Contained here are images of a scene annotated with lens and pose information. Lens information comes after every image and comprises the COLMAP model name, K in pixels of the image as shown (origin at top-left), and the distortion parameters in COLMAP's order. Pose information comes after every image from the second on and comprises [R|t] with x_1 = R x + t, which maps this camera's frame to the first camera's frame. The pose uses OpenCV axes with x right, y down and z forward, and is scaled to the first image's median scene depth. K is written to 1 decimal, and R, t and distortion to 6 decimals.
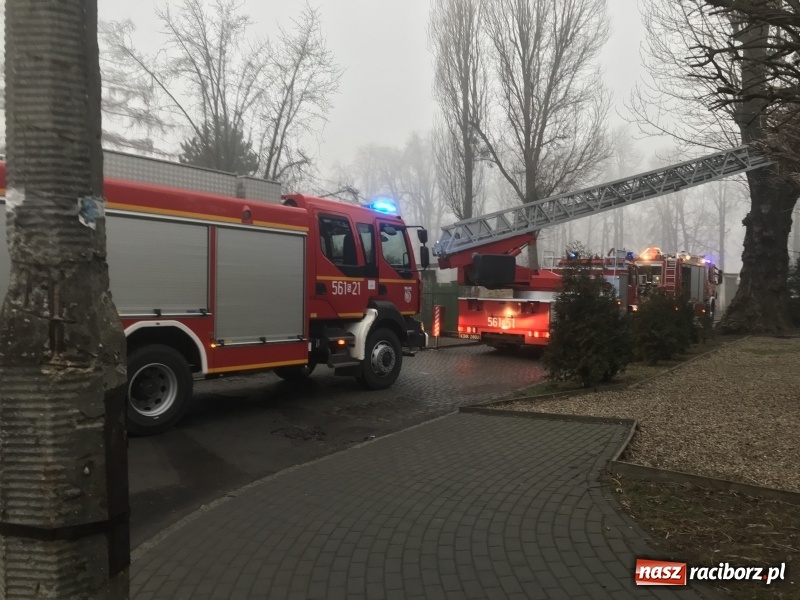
lens RADIAL K [[652.7, 0, 397.5], [0, 652.7, 295.0], [0, 0, 1]] dist [0.050980, -0.059896]
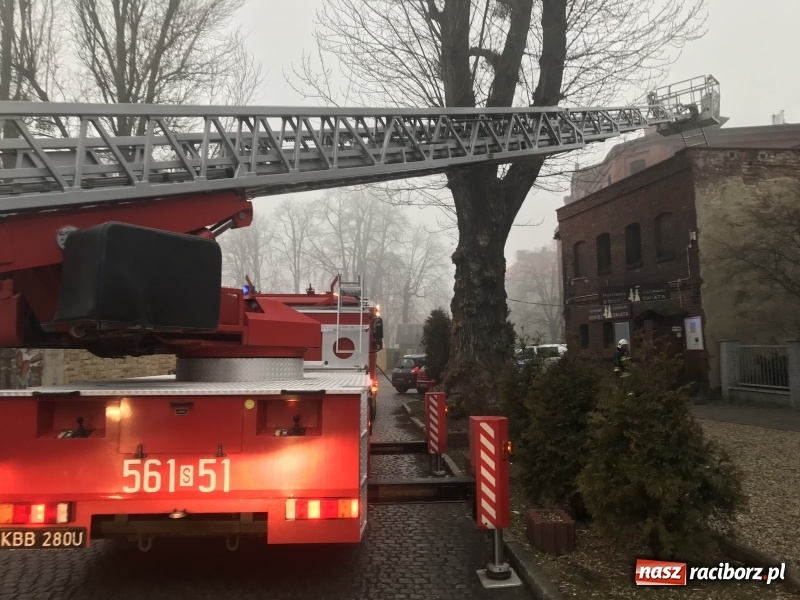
lens RADIAL K [[651.5, 0, 400.0], [0, 651.5, 300.0], [0, 0, 1]] dist [0.011360, 0.006130]
pose [[0.790329, 0.032506, 0.611820, 0.058013], [0.027644, 0.995683, -0.088610, -0.003796], [-0.612059, 0.086945, 0.786018, 0.664901]]
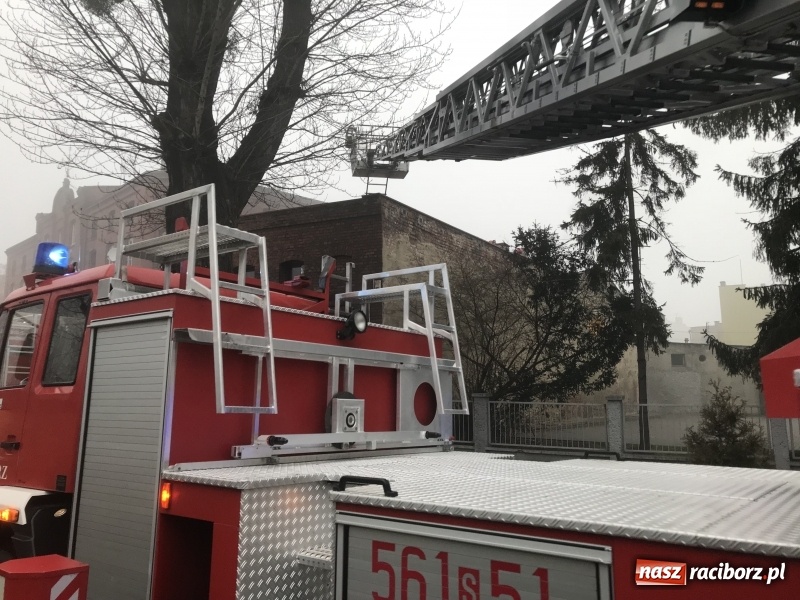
lens RADIAL K [[652.7, 0, 397.5], [0, 652.7, 295.0], [0, 0, 1]] dist [0.050980, -0.059896]
pose [[0.039966, 0.153812, 0.987292, 0.068514], [0.003730, 0.988051, -0.154081, -0.012687], [-0.999194, 0.009840, 0.038914, 1.125589]]
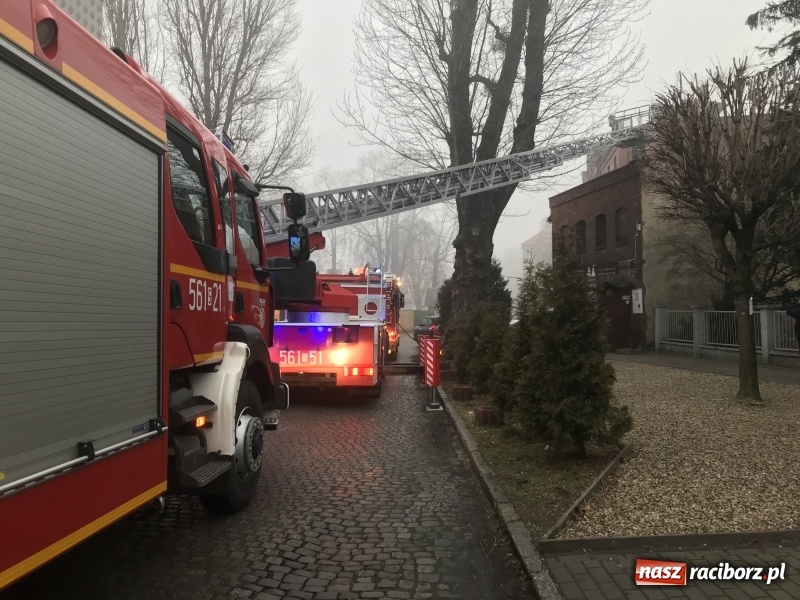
lens RADIAL K [[652.7, 0, 397.5], [0, 652.7, 295.0], [0, 0, 1]] dist [0.050980, -0.059896]
pose [[0.823516, 0.010788, 0.567191, -0.136928], [0.014169, 0.999116, -0.039577, 0.004829], [-0.567116, 0.040629, 0.822635, 0.344032]]
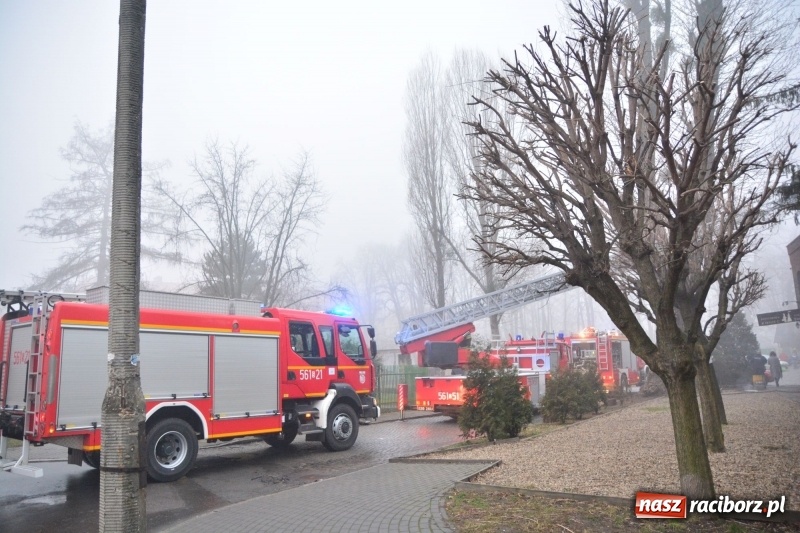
lens RADIAL K [[600.9, 0, 394.7], [0, 600.9, 272.3], [0, 0, 1]] dist [-0.123427, 0.120742]
pose [[0.999100, -0.041465, -0.008902, 0.070066], [0.039376, 0.984920, -0.168470, -0.002294], [0.015753, 0.167968, 0.985667, -0.156921]]
